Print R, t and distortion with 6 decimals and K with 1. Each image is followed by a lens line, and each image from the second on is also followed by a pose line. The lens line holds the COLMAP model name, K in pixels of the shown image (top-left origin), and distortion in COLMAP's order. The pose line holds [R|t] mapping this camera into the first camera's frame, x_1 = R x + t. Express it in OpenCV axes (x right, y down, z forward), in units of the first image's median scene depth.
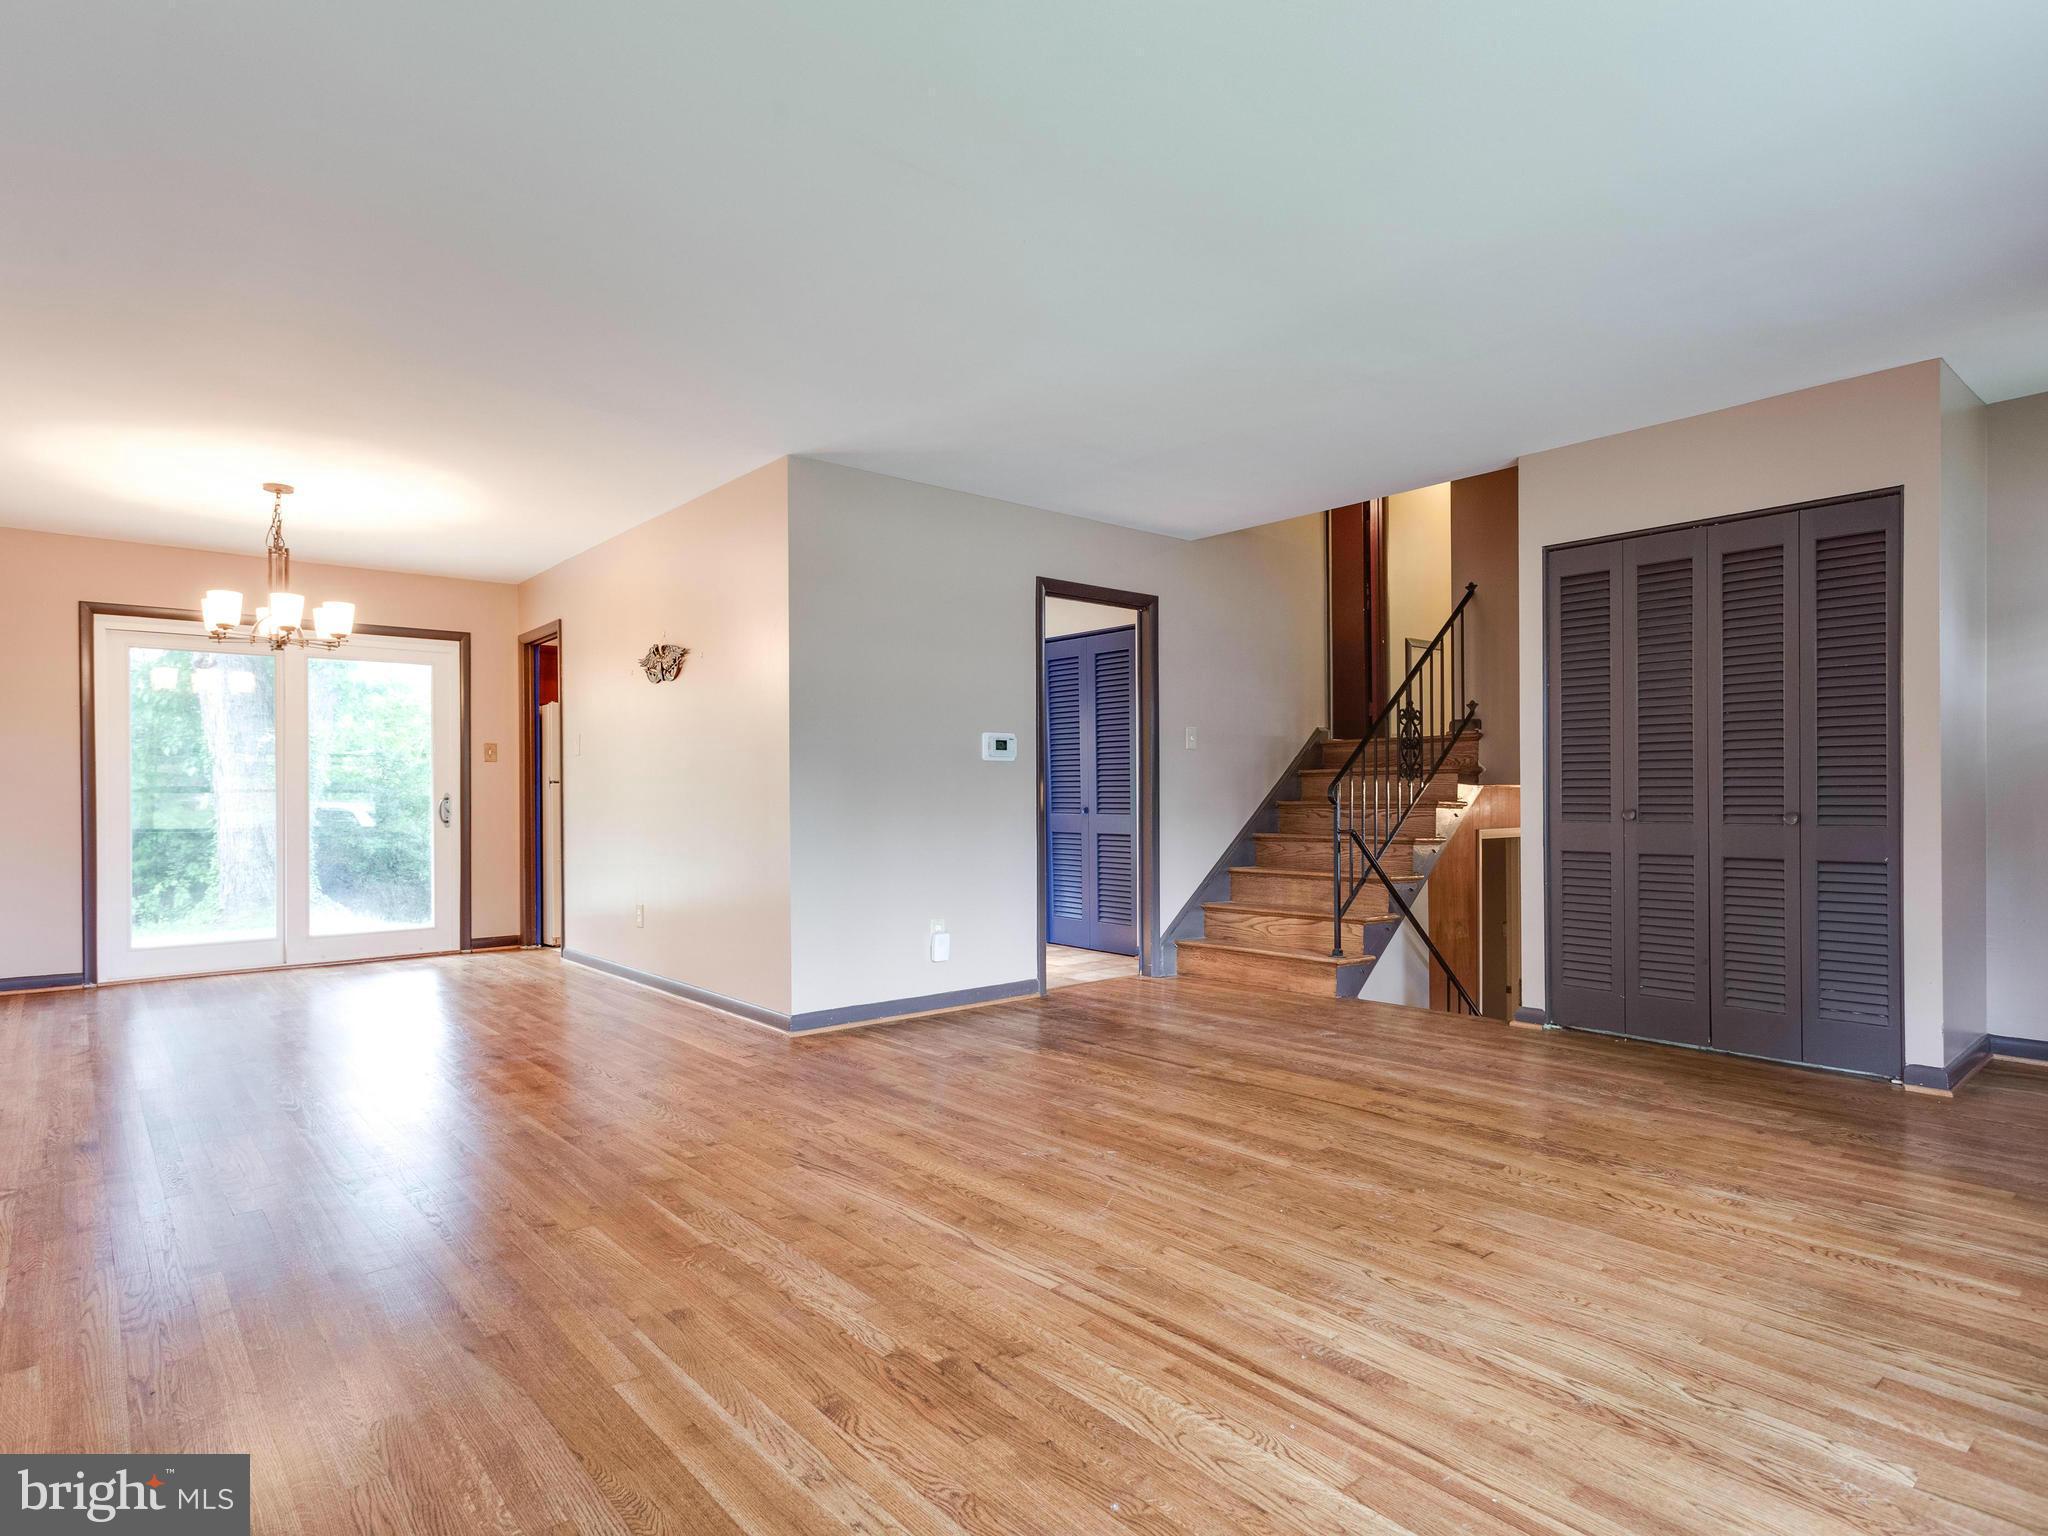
lens RADIAL K [[1096.2, 0, 1014.1], [0, 1096.2, 797.0], [0, 0, 1]] dist [-0.005346, 0.002751]
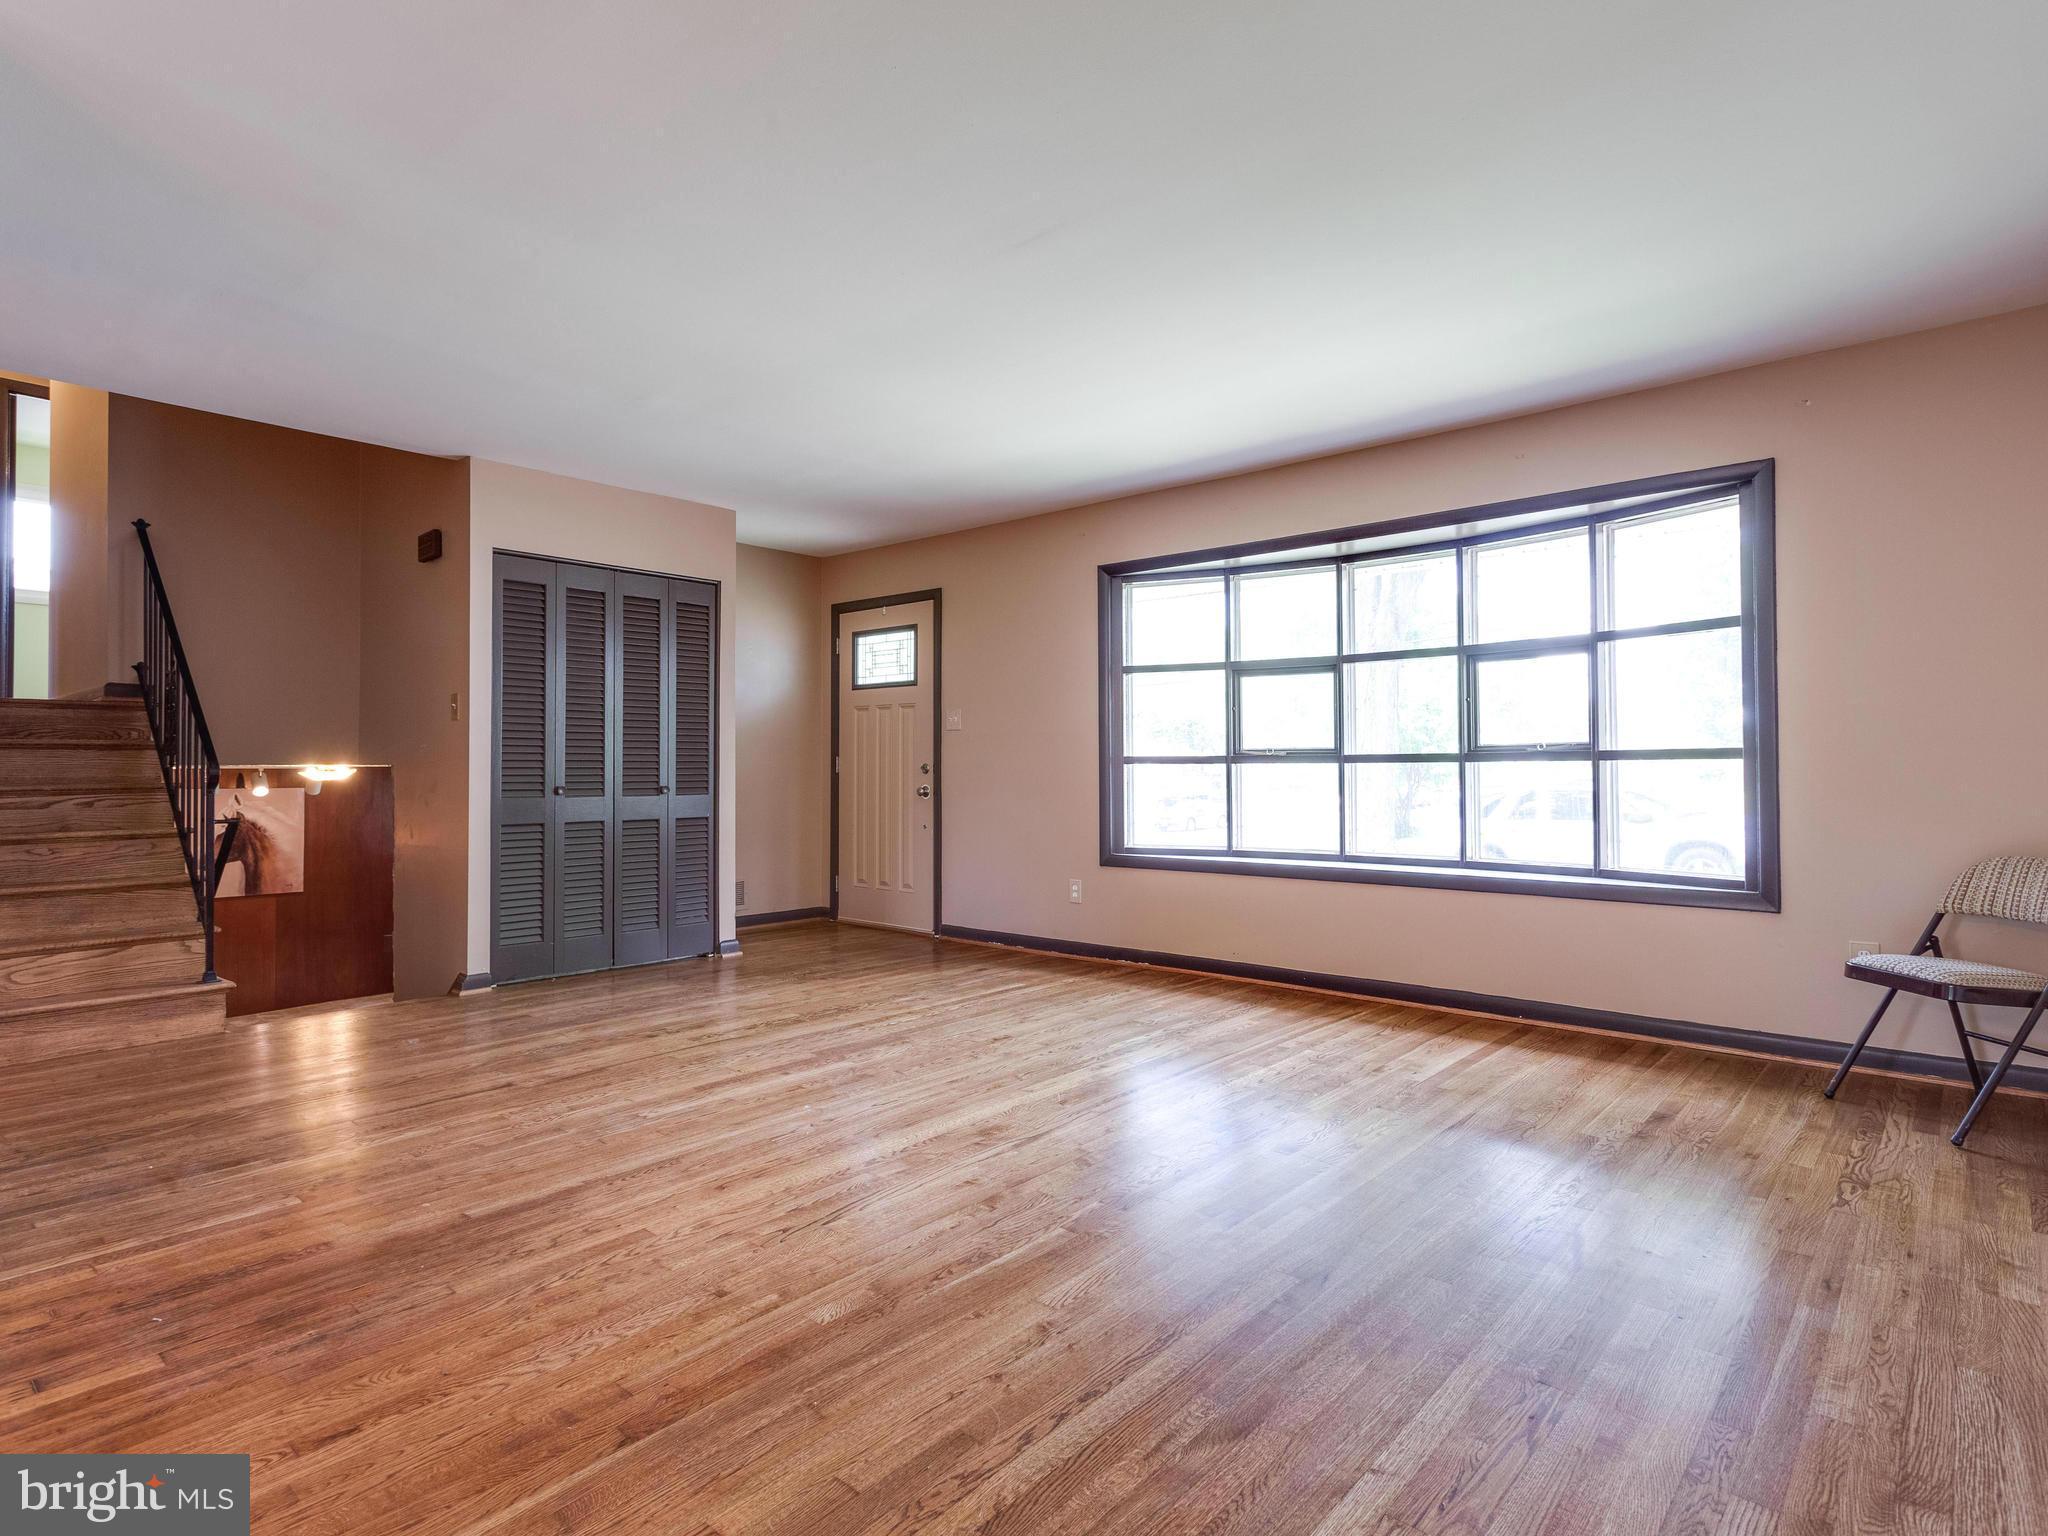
lens RADIAL K [[1096.2, 0, 1017.8], [0, 1096.2, 763.5], [0, 0, 1]] dist [-0.005346, 0.002751]
pose [[-0.145376, 0.012301, 0.989300, -0.896184], [0.005275, 0.999918, -0.011658, 0.002860], [-0.989362, 0.003524, -0.145429, 0.851232]]
